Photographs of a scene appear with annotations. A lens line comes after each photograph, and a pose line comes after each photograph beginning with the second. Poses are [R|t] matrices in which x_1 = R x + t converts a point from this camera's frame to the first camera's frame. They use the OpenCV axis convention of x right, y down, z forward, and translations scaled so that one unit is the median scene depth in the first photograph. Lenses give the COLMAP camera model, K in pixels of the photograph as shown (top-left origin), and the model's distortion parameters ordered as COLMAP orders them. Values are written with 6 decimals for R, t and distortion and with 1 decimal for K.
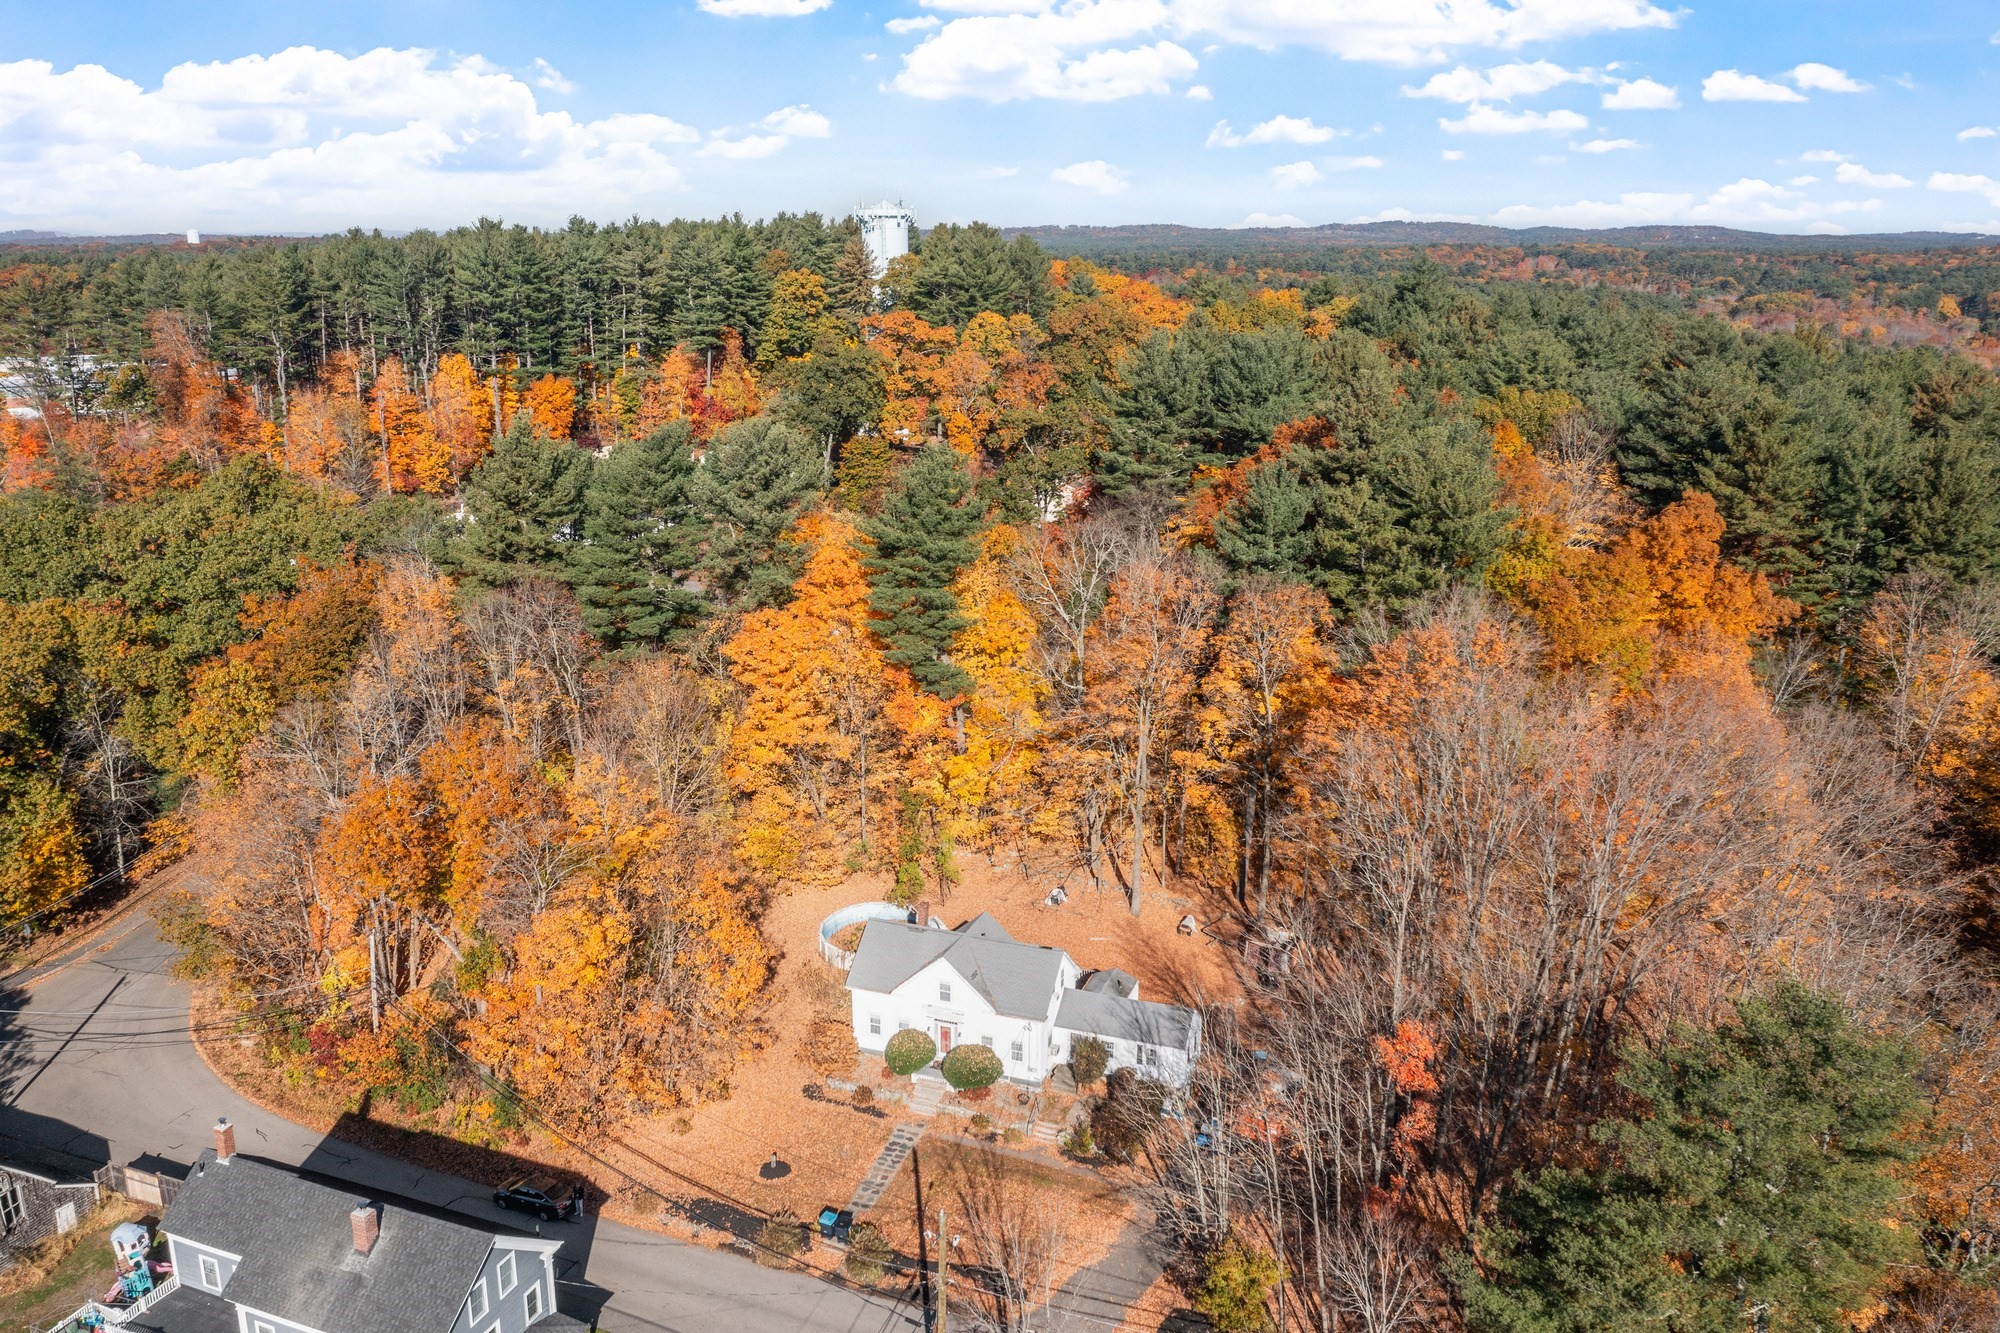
lens RADIAL K [[1563.2, 0, 994.4], [0, 1563.2, 662.8], [0, 0, 1]] dist [-0.024144, 0.004067]
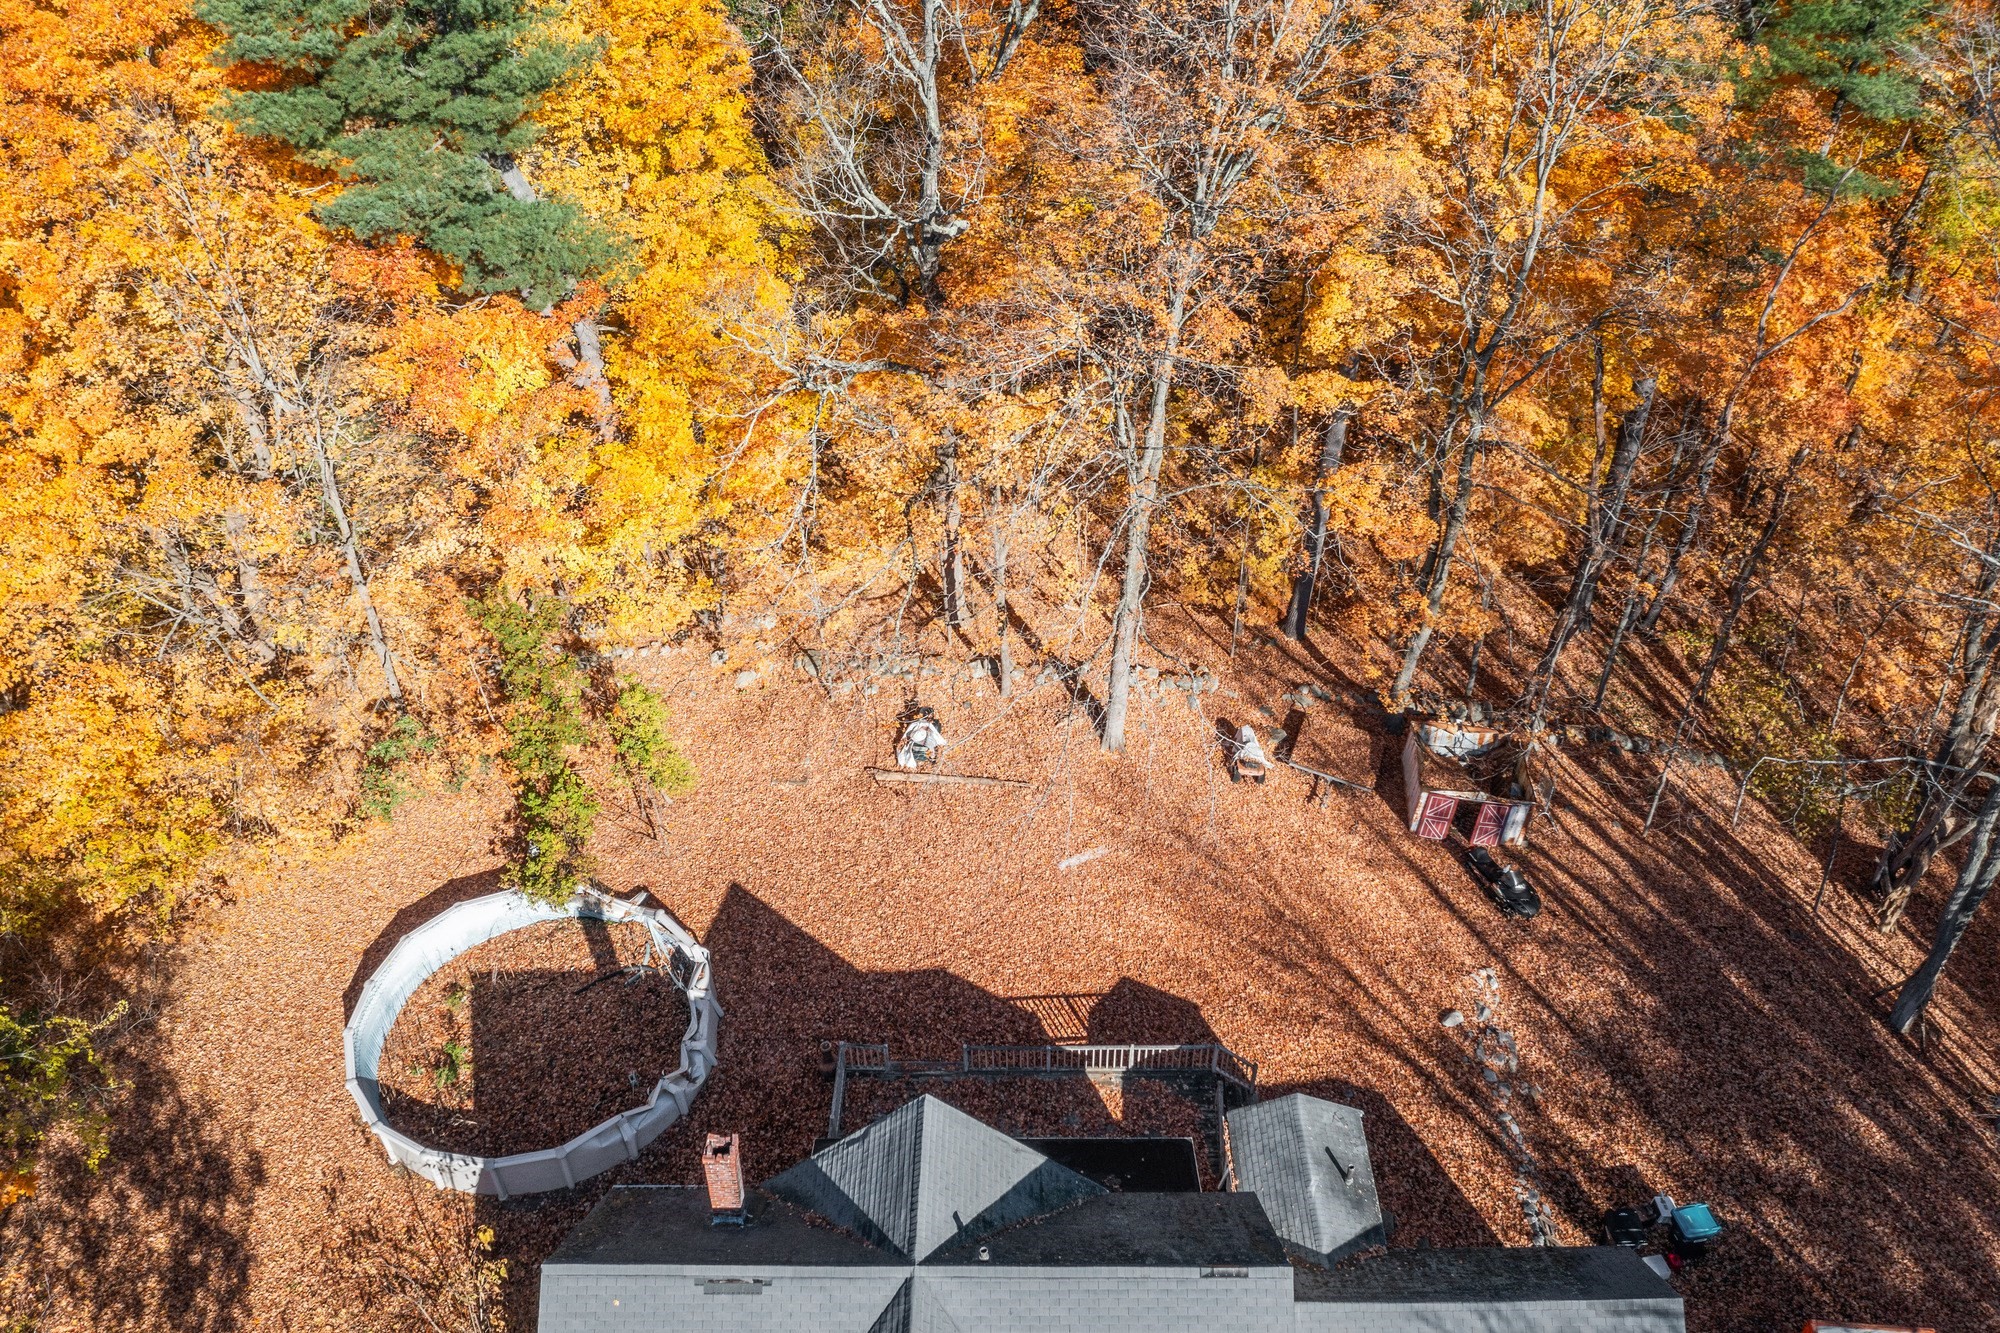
lens RADIAL K [[1563.2, 0, 994.4], [0, 1563.2, 662.8], [0, 0, 1]] dist [-0.024144, 0.004067]
pose [[0.940474, -0.222004, 0.257340, -0.055095], [0.110169, 0.915429, 0.387108, -0.032678], [-0.321516, -0.335714, 0.885395, 0.805961]]
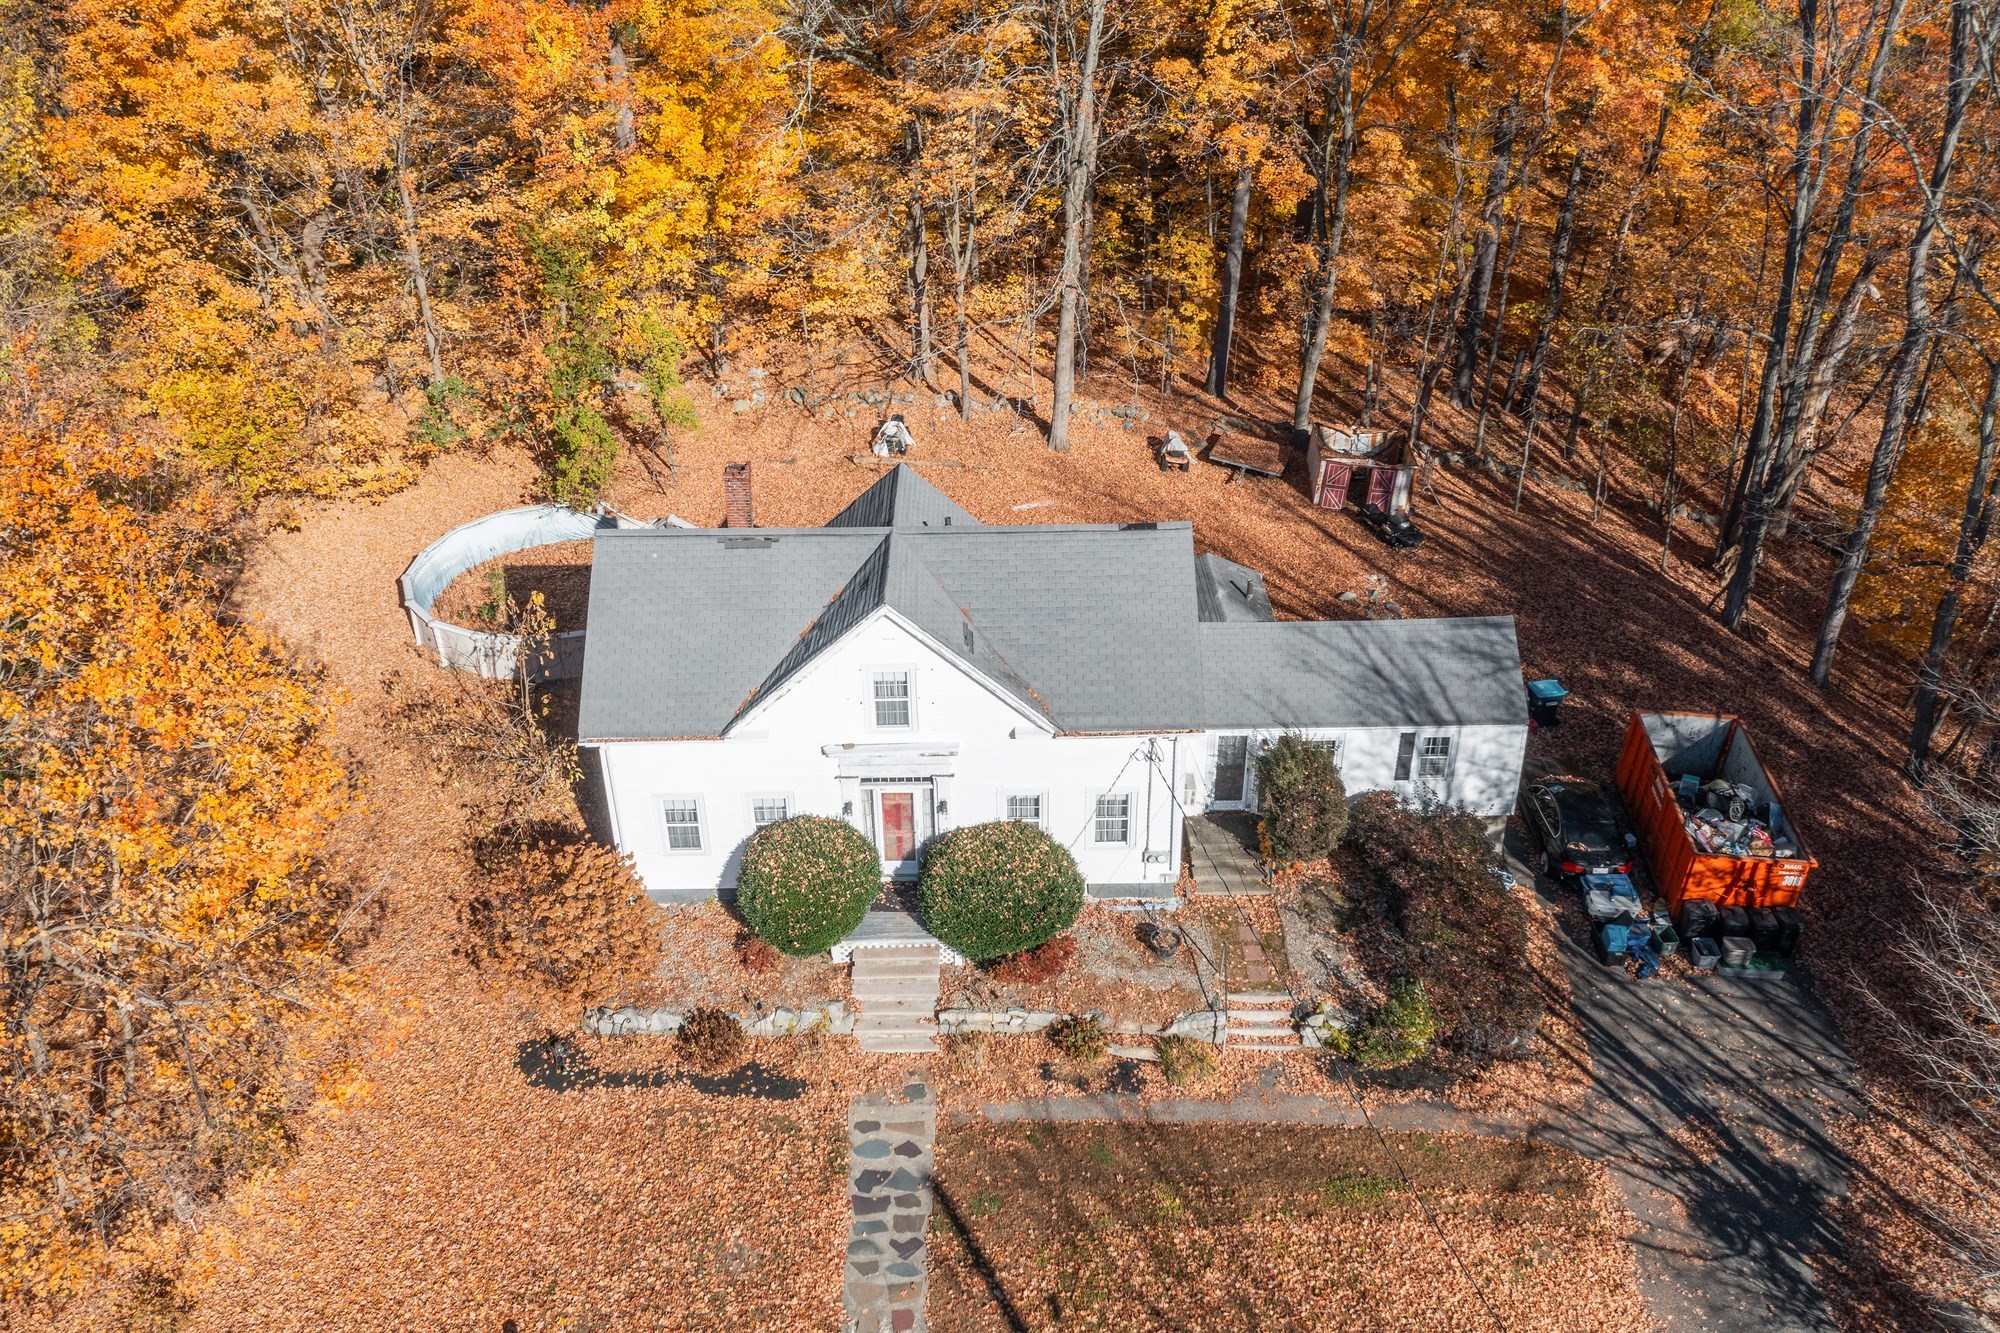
lens RADIAL K [[1563.2, 0, 994.4], [0, 1563.2, 662.8], [0, 0, 1]] dist [-0.024144, 0.004067]
pose [[0.932818, -0.192570, 0.304577, -0.113686], [0.107662, 0.955562, 0.274426, 0.110920], [-0.343888, -0.223198, 0.912098, 0.681350]]
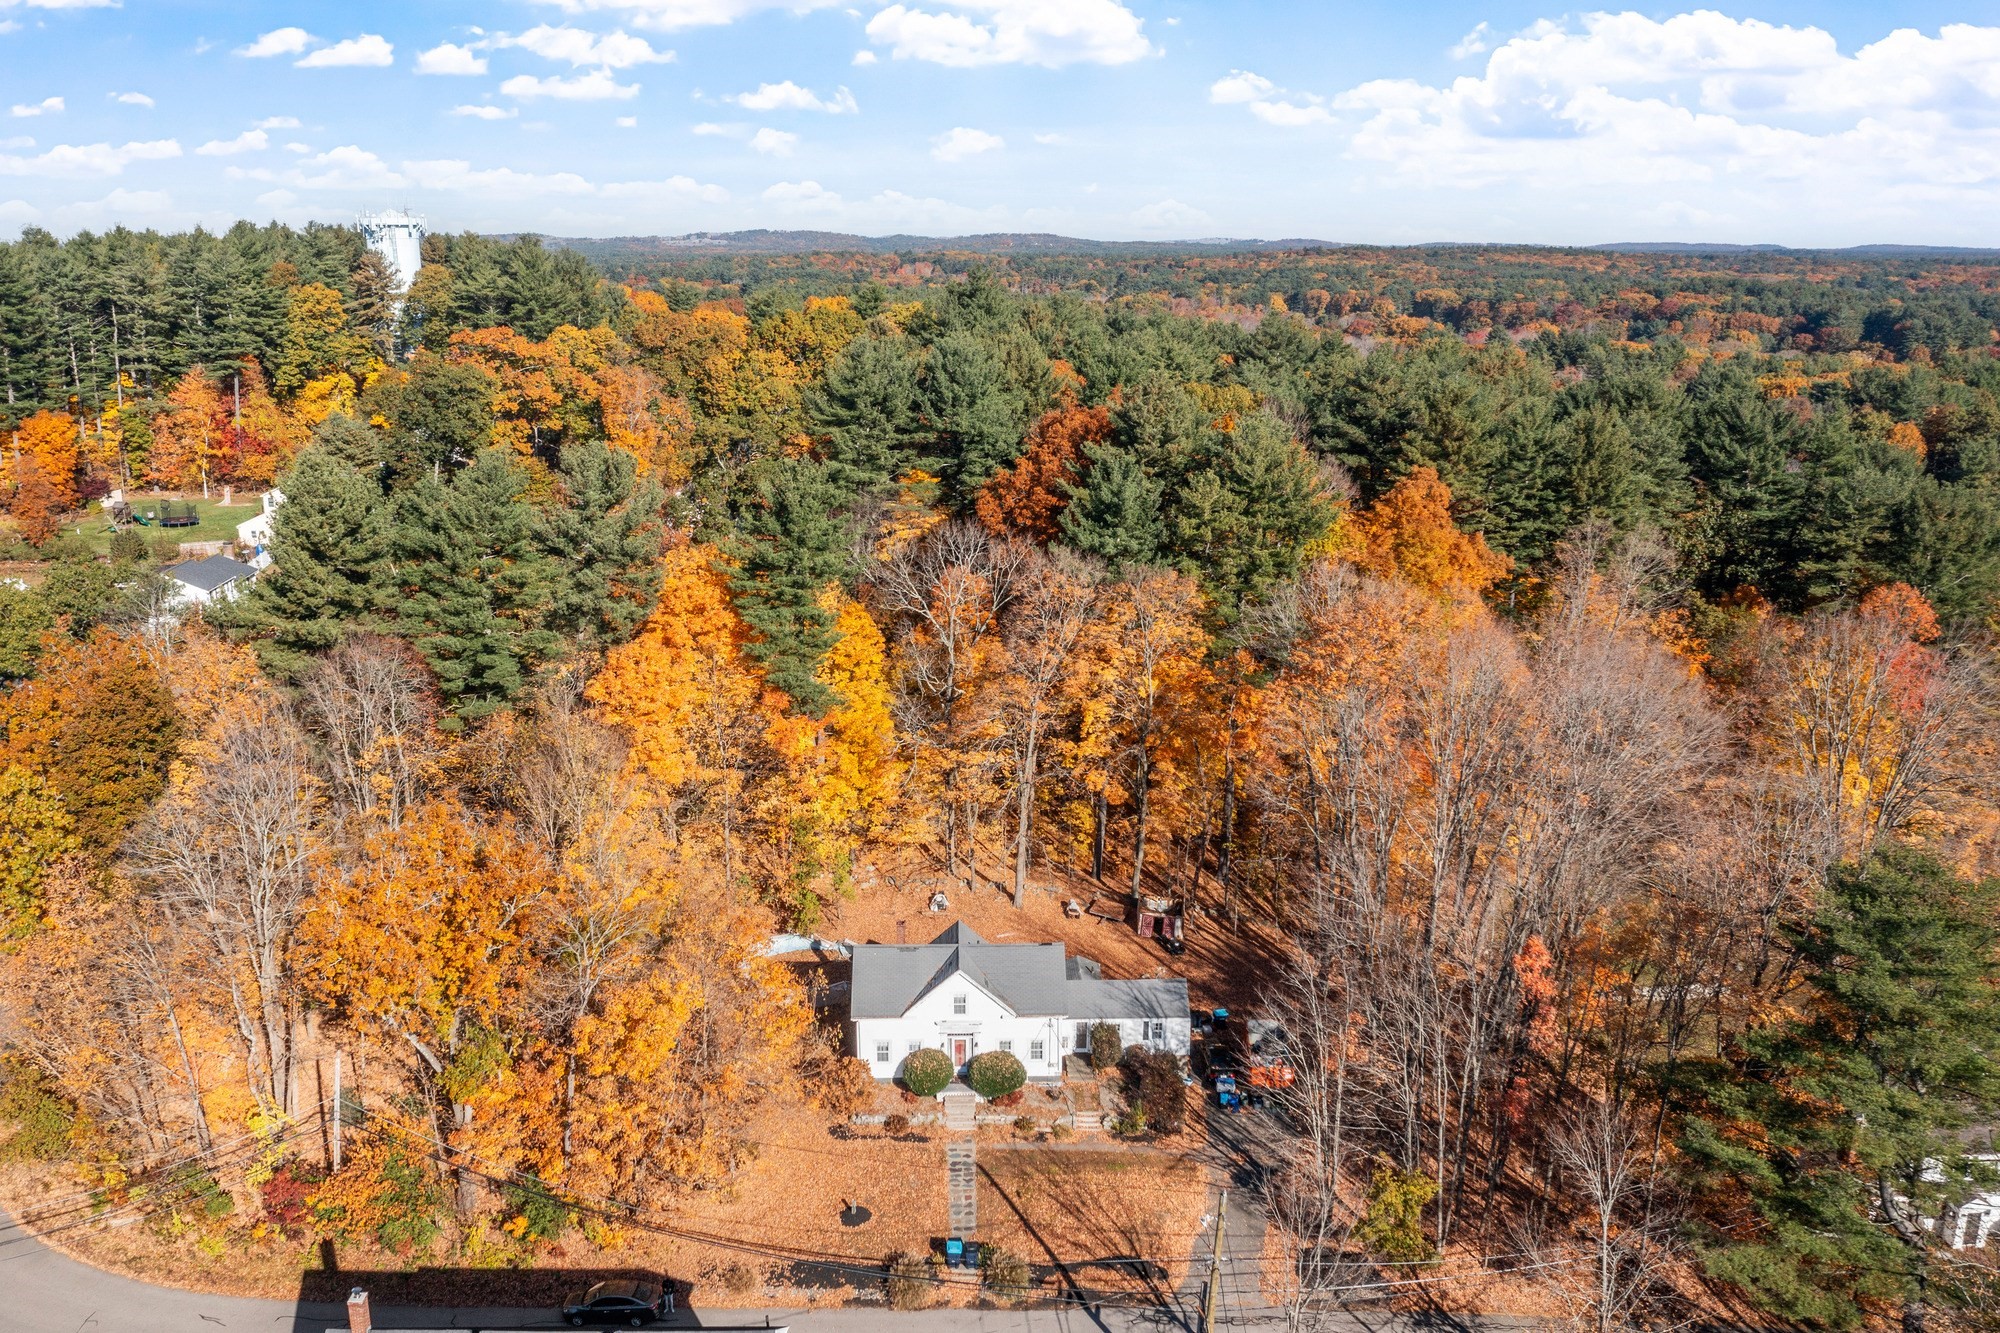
lens RADIAL K [[1563.2, 0, 994.4], [0, 1563.2, 662.8], [0, 0, 1]] dist [-0.024144, 0.004067]
pose [[0.925341, -0.098598, 0.366091, -0.354048], [0.100608, 0.994833, 0.013636, -0.017136], [-0.365543, 0.024213, 0.930479, 0.061987]]
